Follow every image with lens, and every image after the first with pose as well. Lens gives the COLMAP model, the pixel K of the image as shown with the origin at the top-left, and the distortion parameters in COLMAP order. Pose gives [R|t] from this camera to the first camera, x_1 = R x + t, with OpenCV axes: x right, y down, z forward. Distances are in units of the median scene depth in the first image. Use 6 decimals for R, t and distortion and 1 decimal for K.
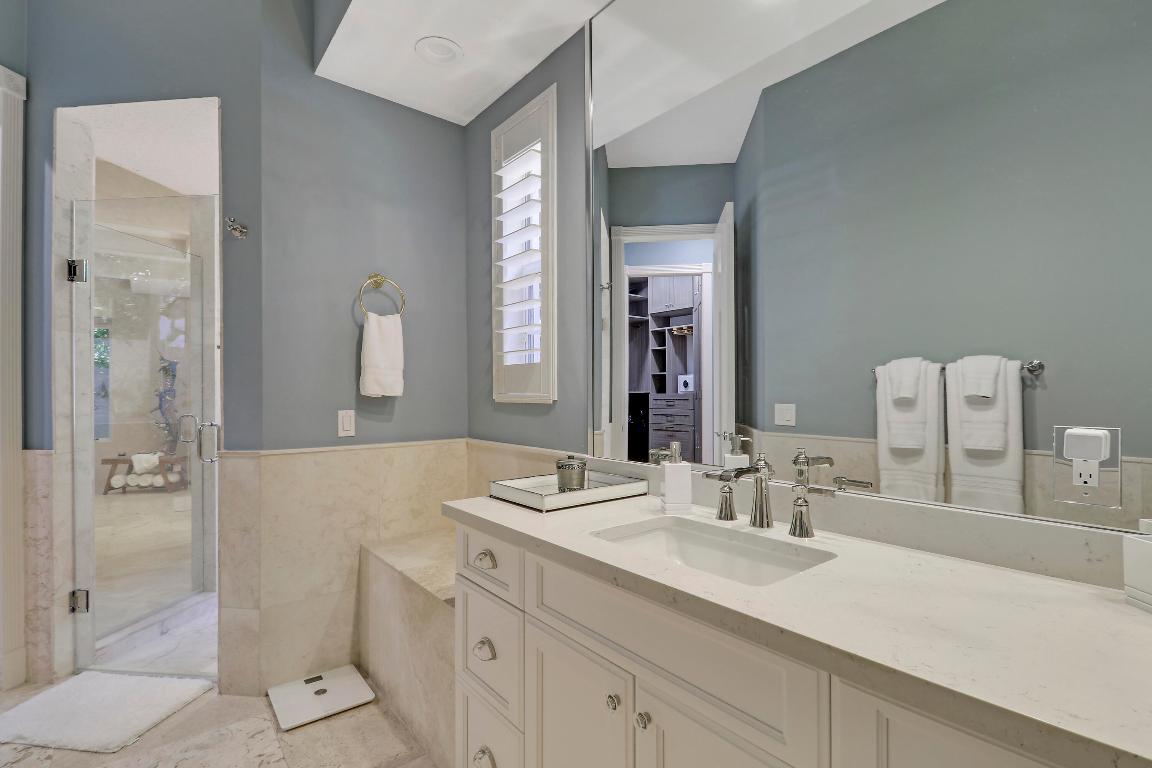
lens RADIAL K [[538.3, 0, 576.7], [0, 538.3, 394.5], [0, 0, 1]] dist [-0.020094, -0.000279]
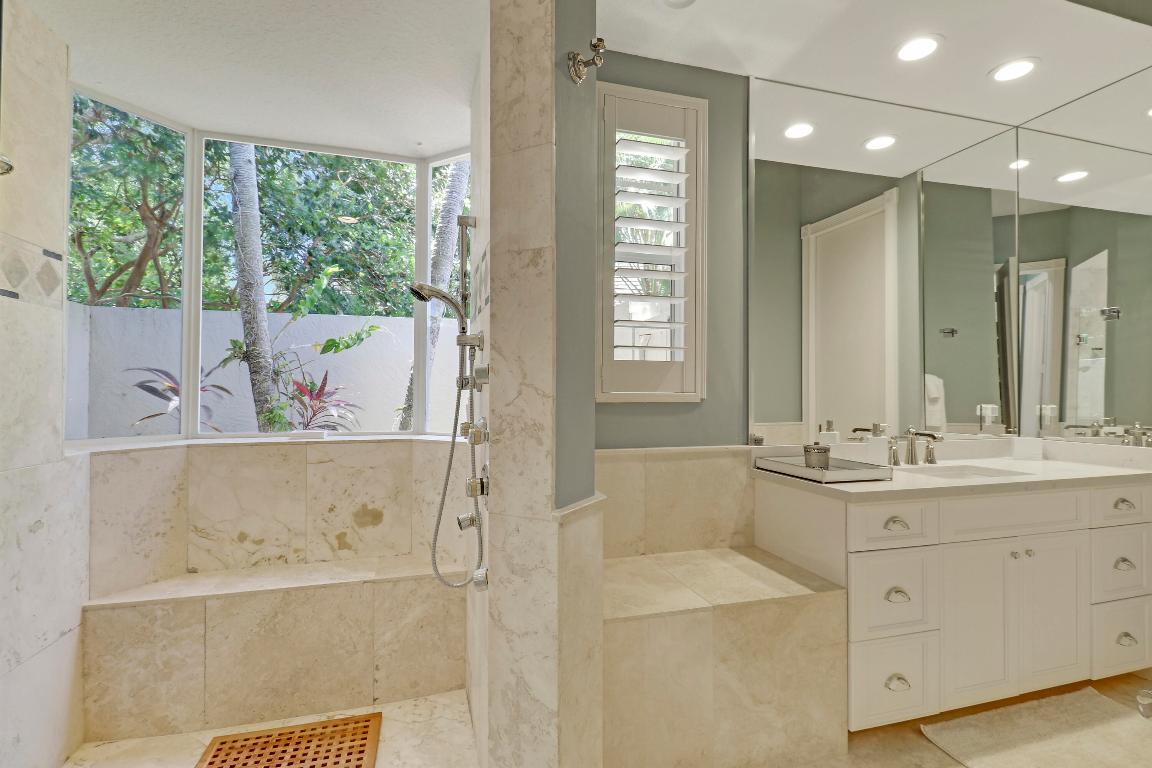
lens RADIAL K [[546.1, 0, 576.0], [0, 546.1, 384.0], [0, 0, 1]] dist [0.000300, -0.000043]
pose [[0.399945, 0.005393, 0.916523, -1.113374], [0.000644, 0.999981, -0.006165, -0.011602], [-0.916539, 0.003056, 0.399934, 0.790855]]
